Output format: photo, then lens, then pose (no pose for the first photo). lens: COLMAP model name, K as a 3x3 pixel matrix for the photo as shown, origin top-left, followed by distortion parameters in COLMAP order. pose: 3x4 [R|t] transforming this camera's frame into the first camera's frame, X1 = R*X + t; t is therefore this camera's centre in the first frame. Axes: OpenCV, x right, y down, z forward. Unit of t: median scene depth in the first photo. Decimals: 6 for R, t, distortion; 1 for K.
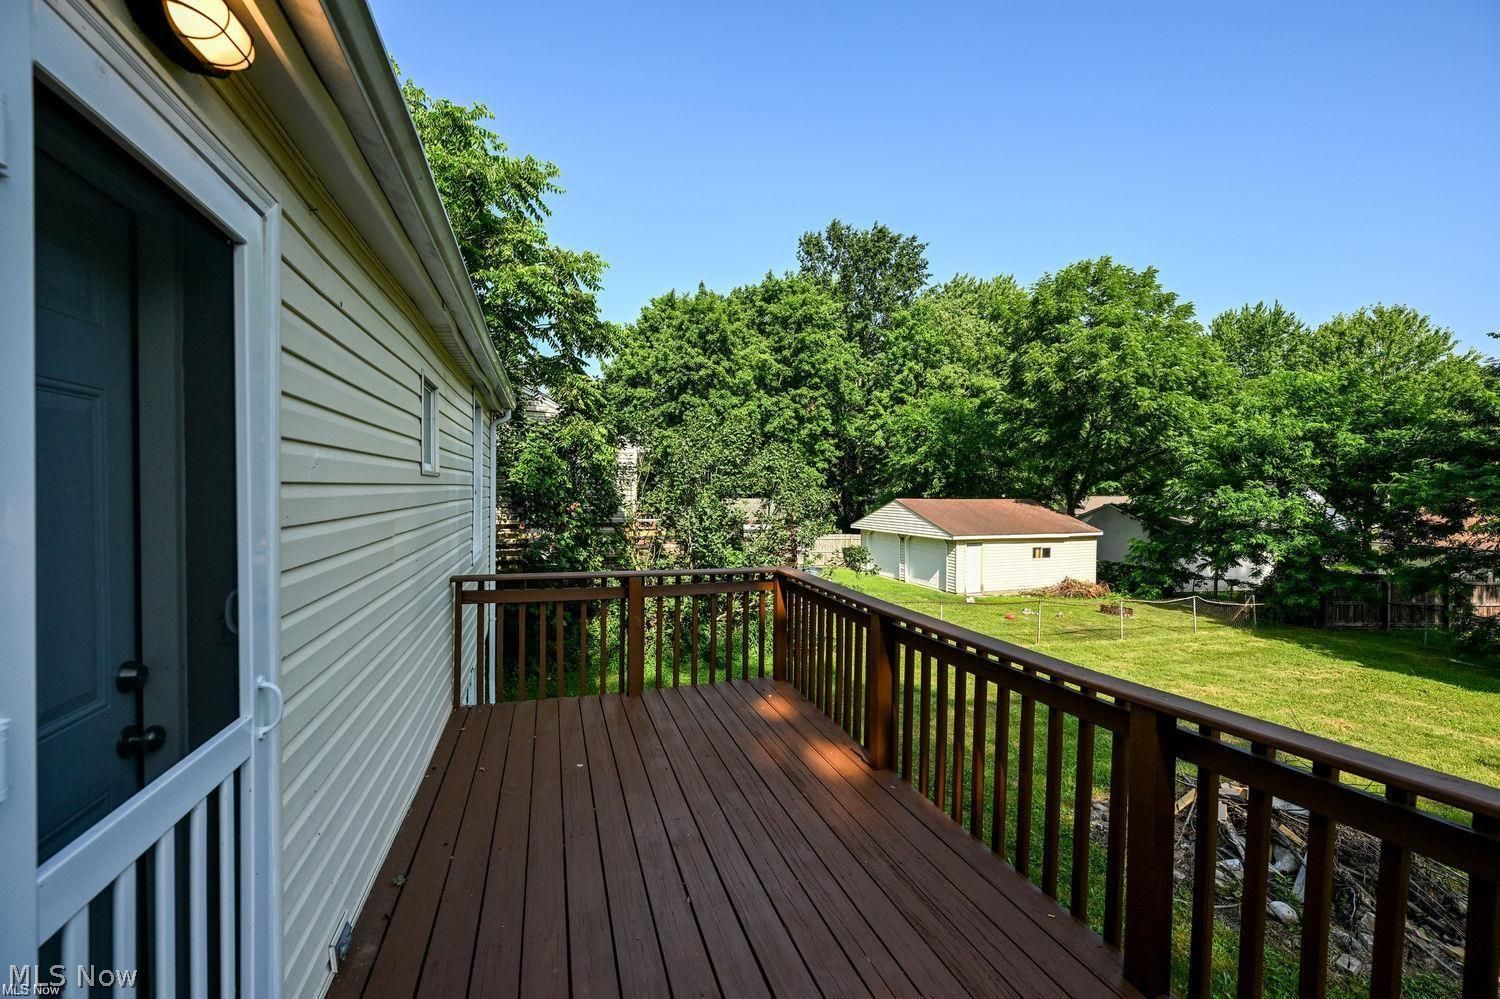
lens RADIAL K [[606.4, 0, 750.0], [0, 606.4, 499.5], [0, 0, 1]] dist [0.000967, 0.000021]
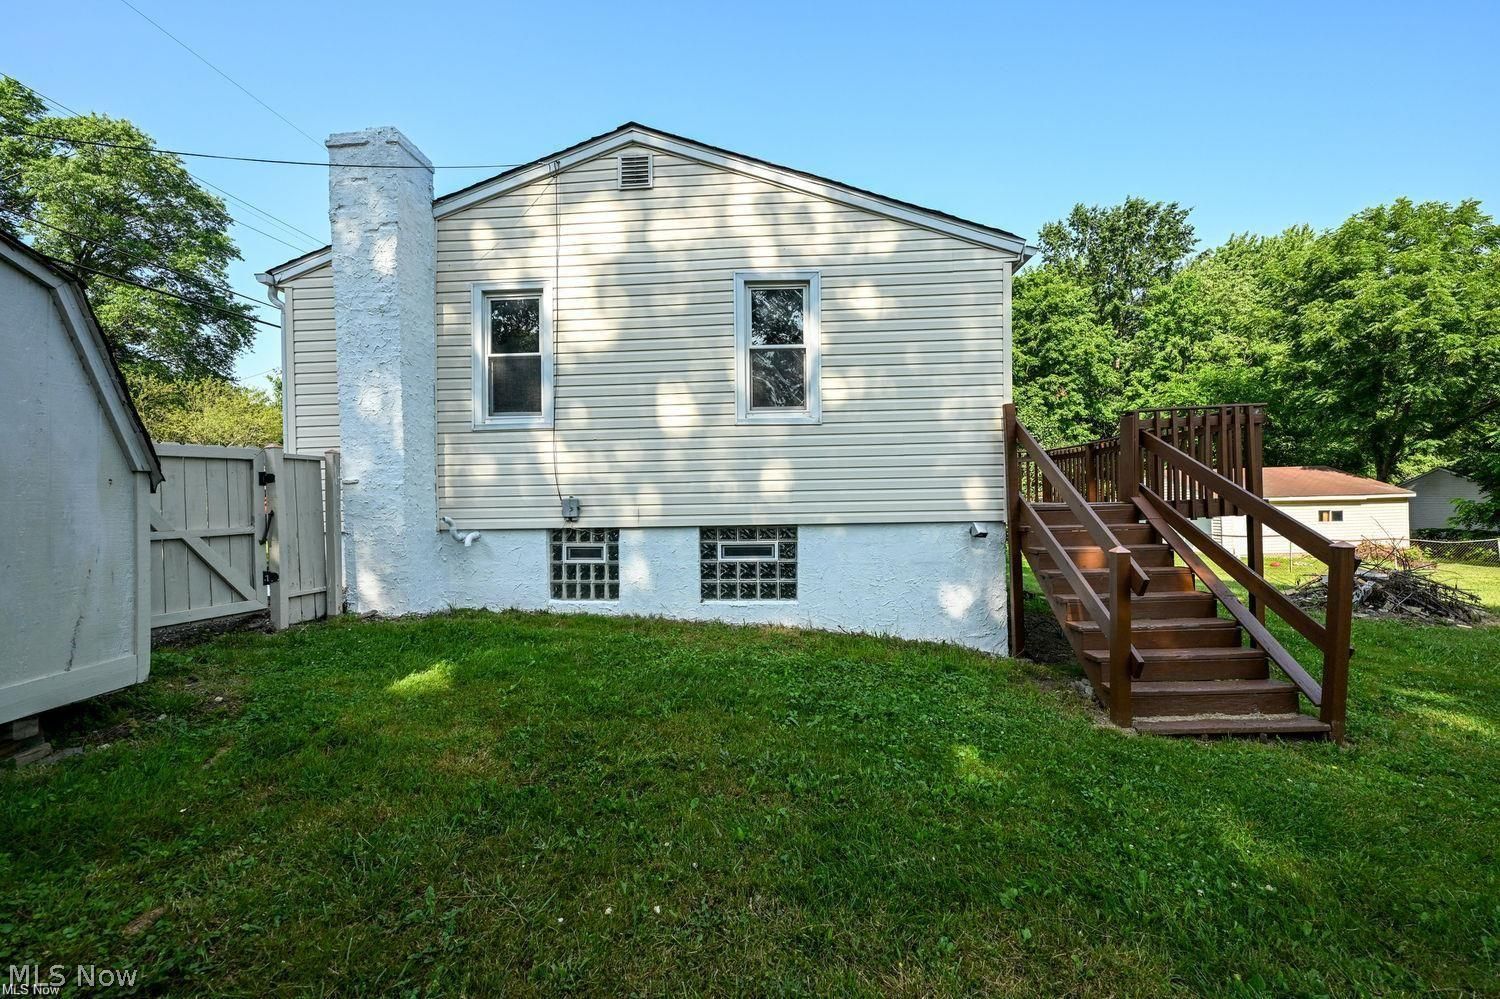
lens RADIAL K [[663.6, 0, 714.7], [0, 663.6, 498.1], [0, 0, 1]] dist [-0.028213, 0.008059]
pose [[0.922536, -0.040767, -0.383752, -0.018393], [0.026836, 0.998774, -0.041588, 0.052108], [0.384977, 0.028068, 0.922499, -0.232130]]
